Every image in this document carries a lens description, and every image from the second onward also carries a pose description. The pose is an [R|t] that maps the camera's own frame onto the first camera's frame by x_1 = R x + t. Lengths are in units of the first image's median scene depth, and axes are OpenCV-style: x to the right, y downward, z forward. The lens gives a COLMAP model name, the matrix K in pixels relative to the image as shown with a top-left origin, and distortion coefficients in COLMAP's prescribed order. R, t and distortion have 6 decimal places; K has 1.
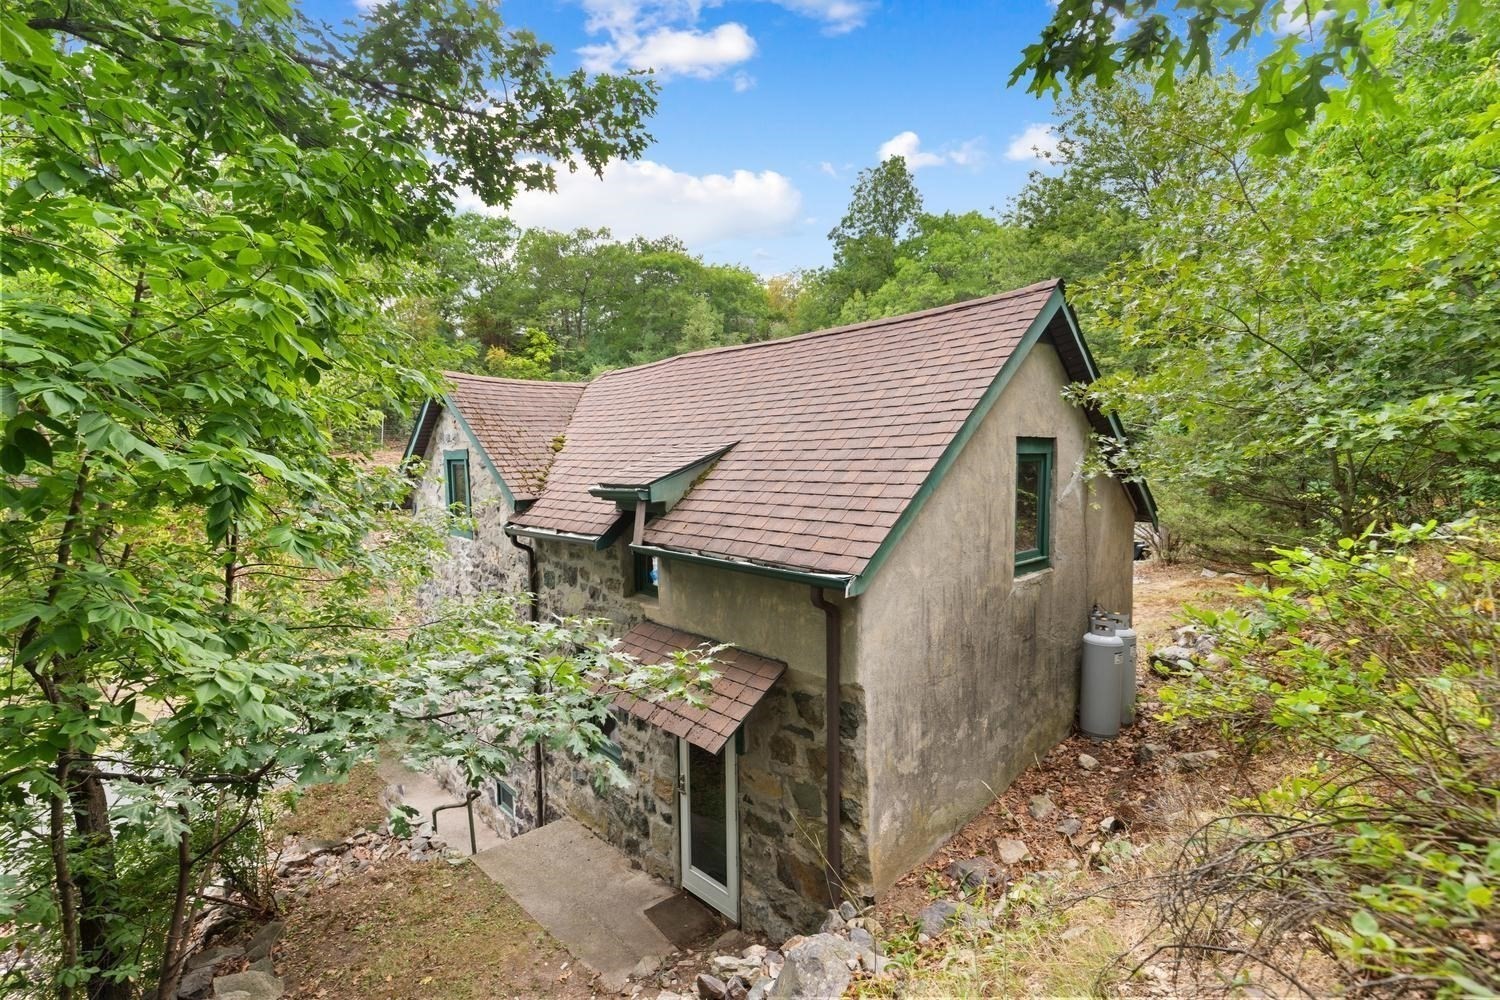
lens RADIAL K [[690.6, 0, 749.6], [0, 690.6, 505.3], [0, 0, 1]] dist [0.007734, -0.002465]
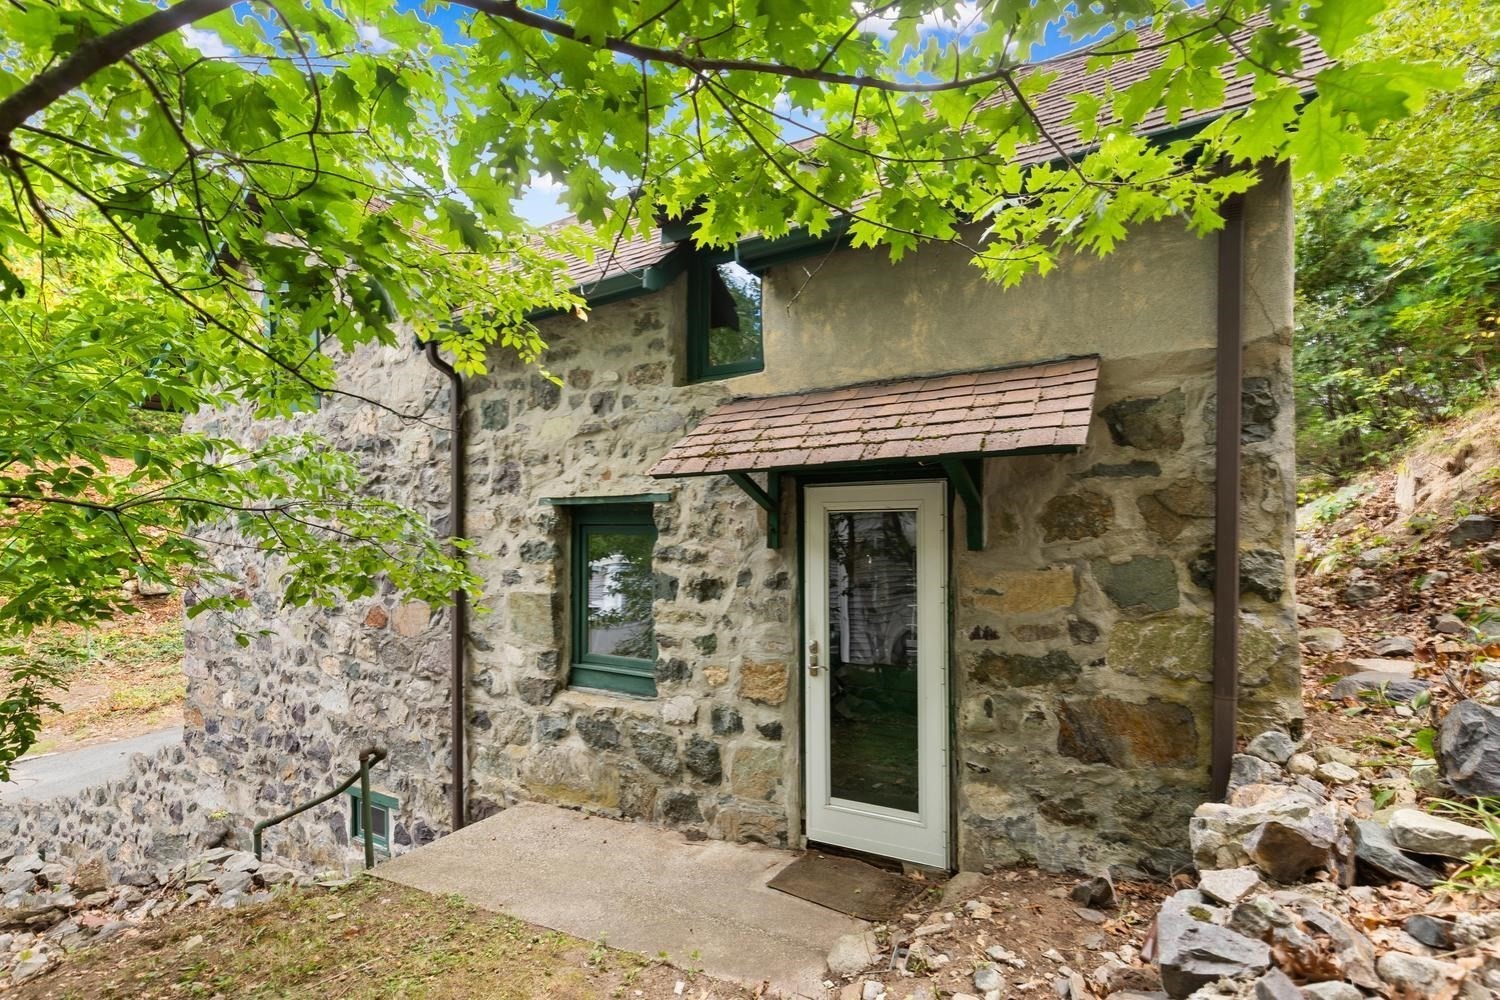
lens RADIAL K [[690.6, 0, 746.3], [0, 690.6, 539.5], [0, 0, 1]] dist [0.007734, -0.002465]
pose [[0.954535, 0.006844, 0.298021, -0.301344], [0.018789, 0.996367, -0.083061, 0.320064], [-0.297507, 0.084884, 0.950939, 0.407433]]
